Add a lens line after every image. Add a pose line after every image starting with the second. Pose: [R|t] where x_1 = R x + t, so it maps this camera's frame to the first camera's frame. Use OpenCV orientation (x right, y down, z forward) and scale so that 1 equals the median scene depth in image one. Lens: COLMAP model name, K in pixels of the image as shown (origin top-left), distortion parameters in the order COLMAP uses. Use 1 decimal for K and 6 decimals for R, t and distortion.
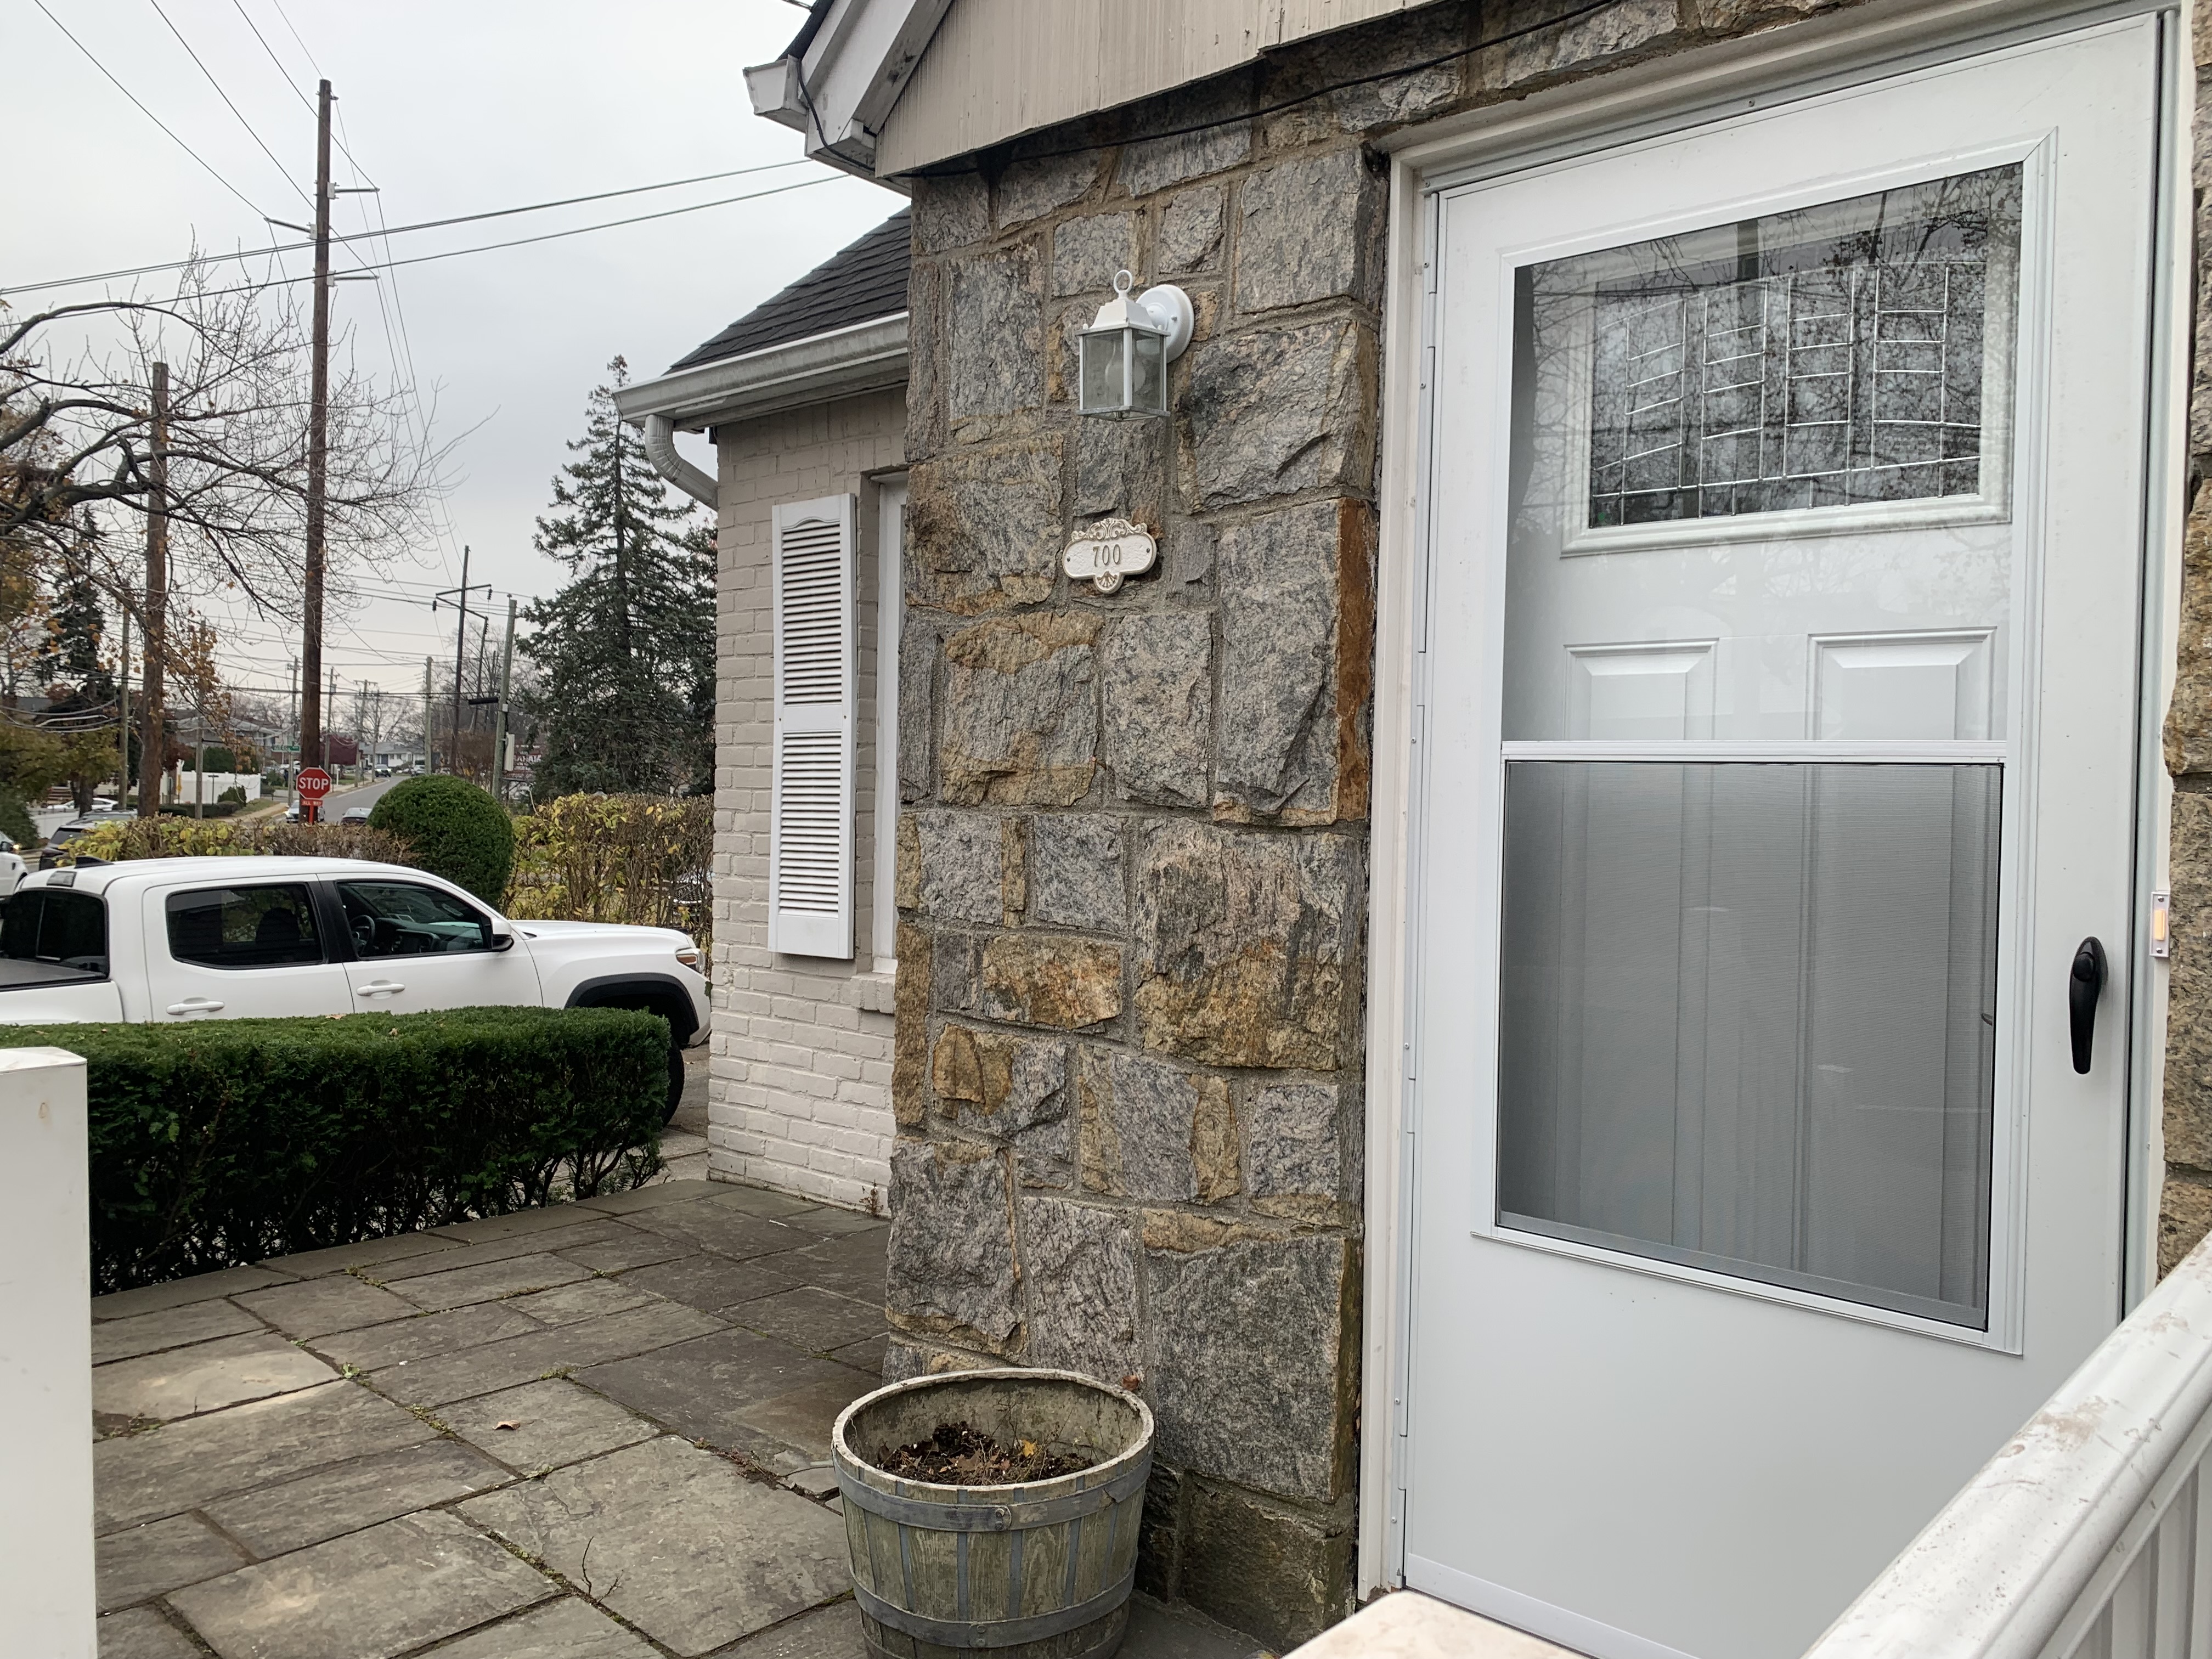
lens RADIAL K [[1664.1, 0, 1108.0], [0, 1664.1, 833.1], [0, 0, 1]] dist [0.054862, -0.000960]
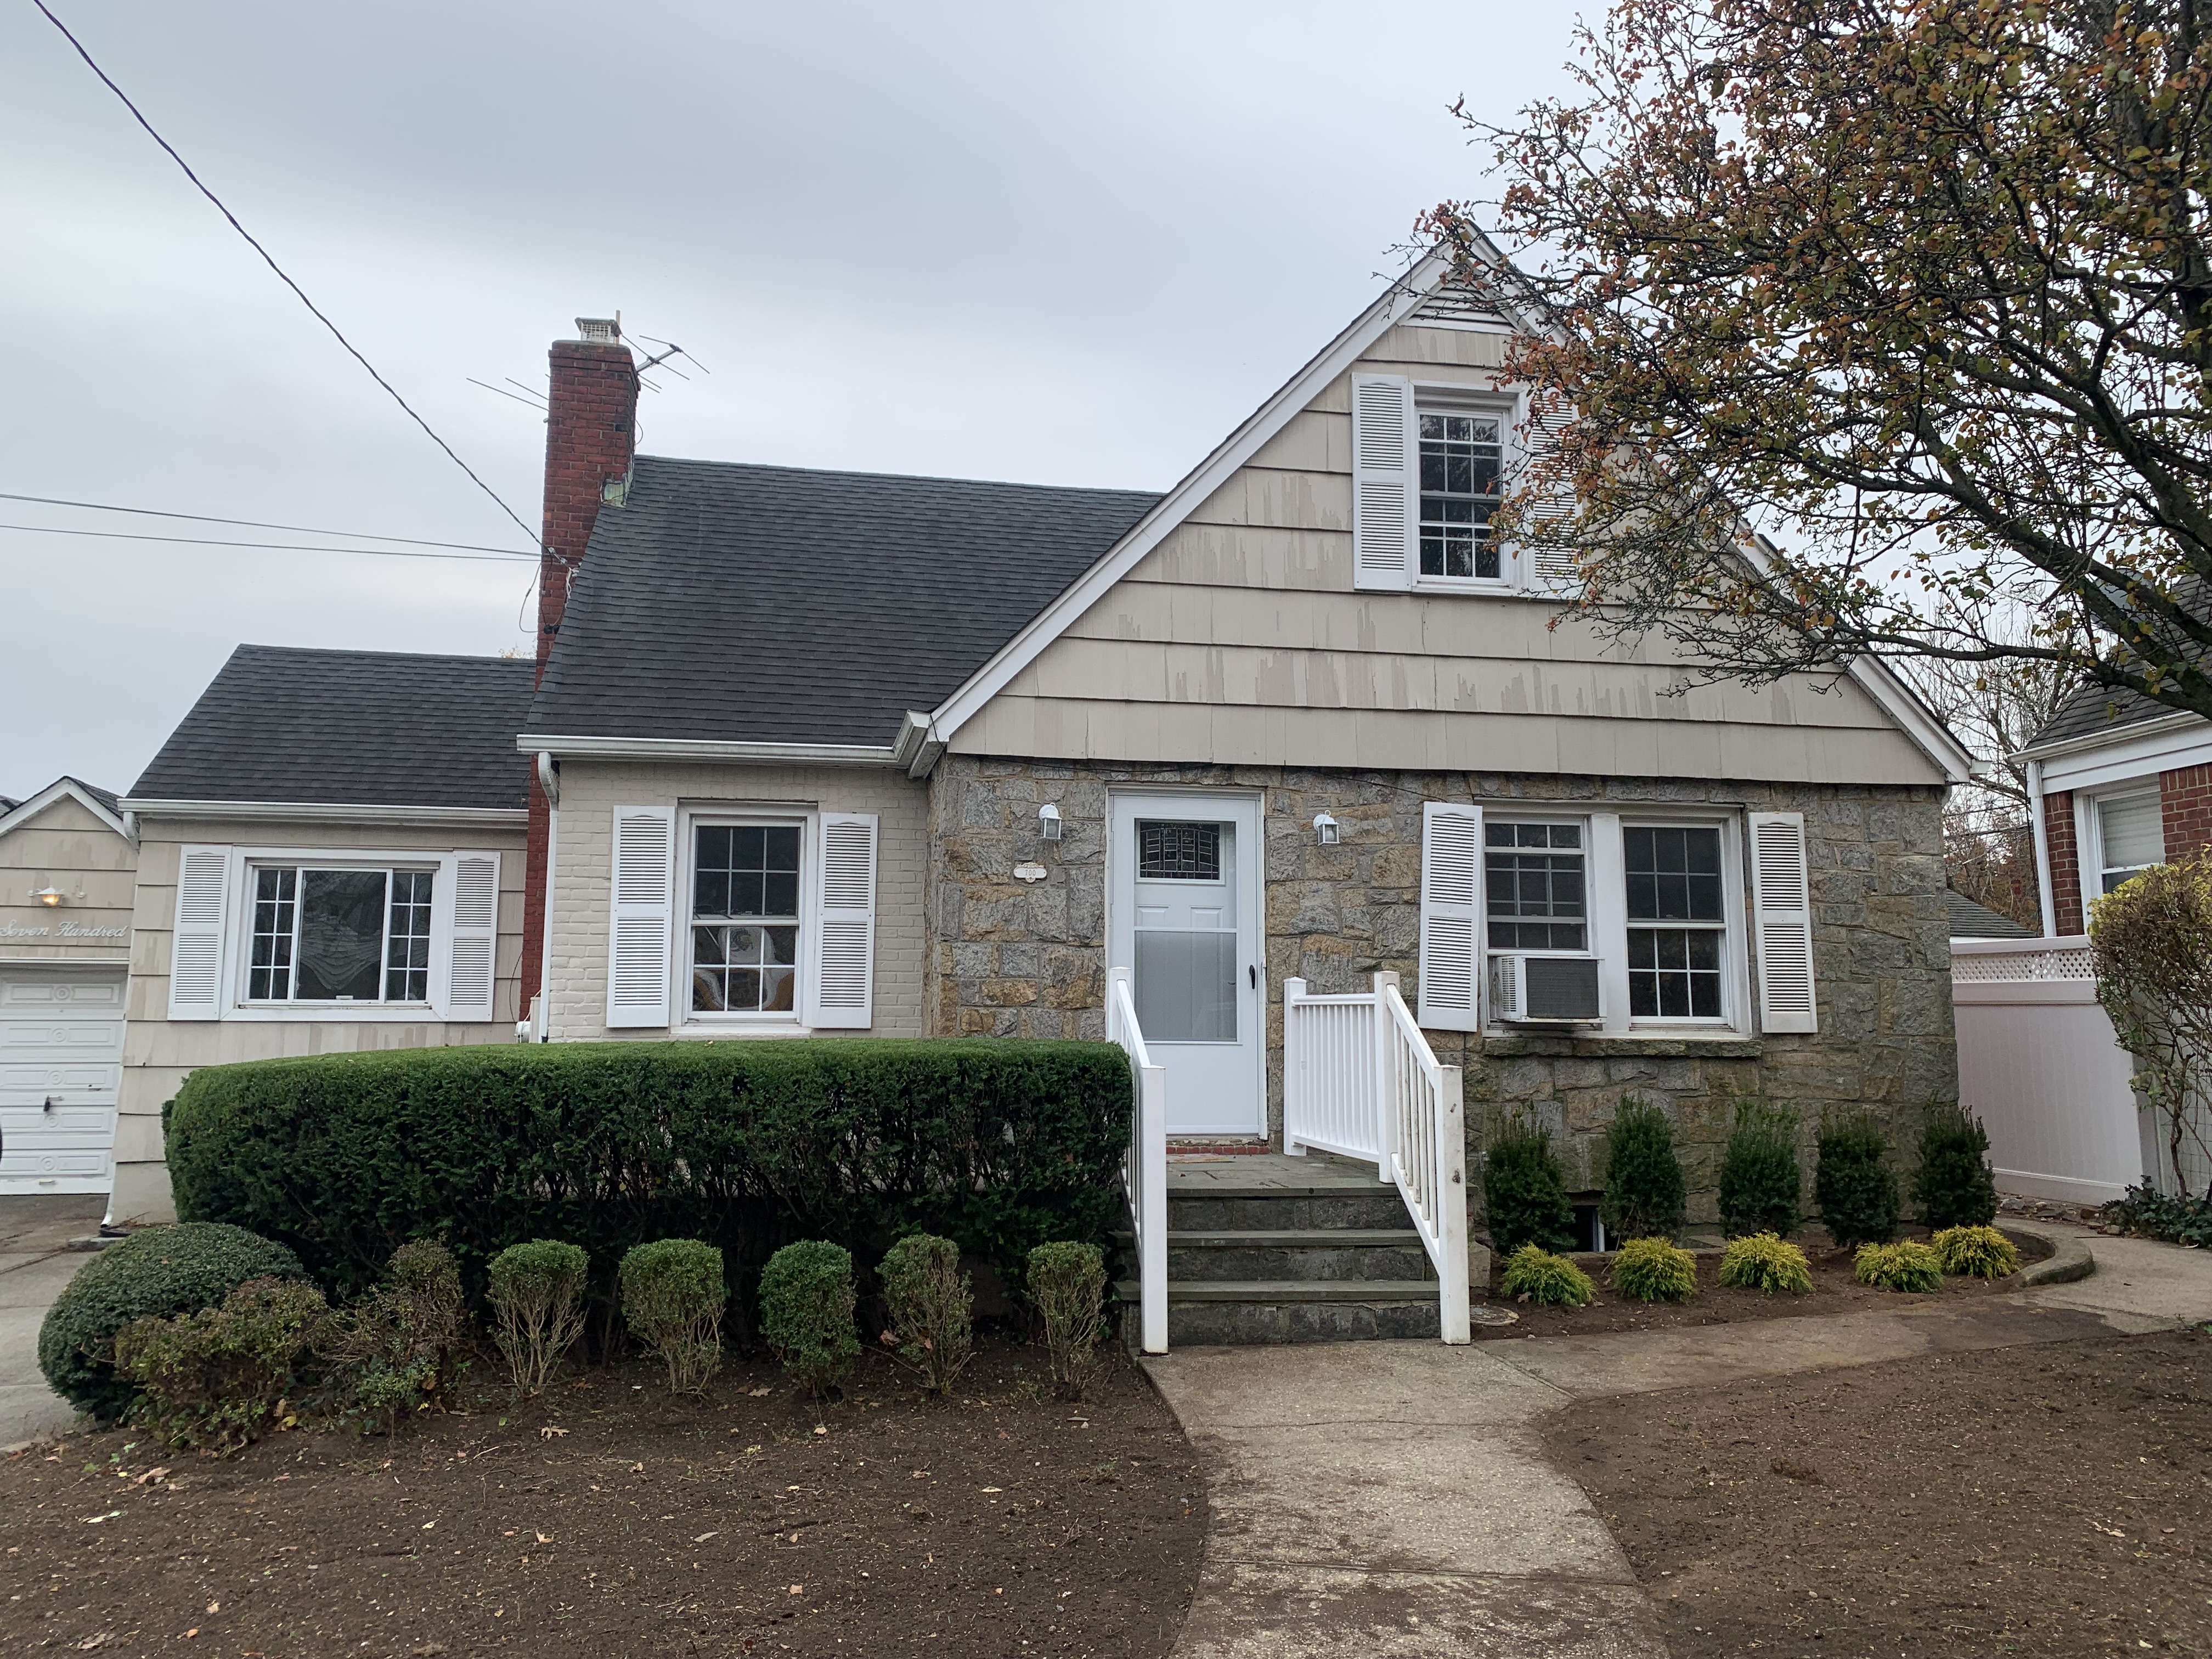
lens RADIAL K [[1664.1, 0, 1107.3], [0, 1664.1, 822.1], [0, 0, 1]] dist [0.054862, -0.000960]
pose [[0.624073, 0.084871, 0.776743, -2.706787], [0.026931, 0.991156, -0.129937, 0.200058], [-0.780902, 0.102009, 0.616268, -1.376912]]
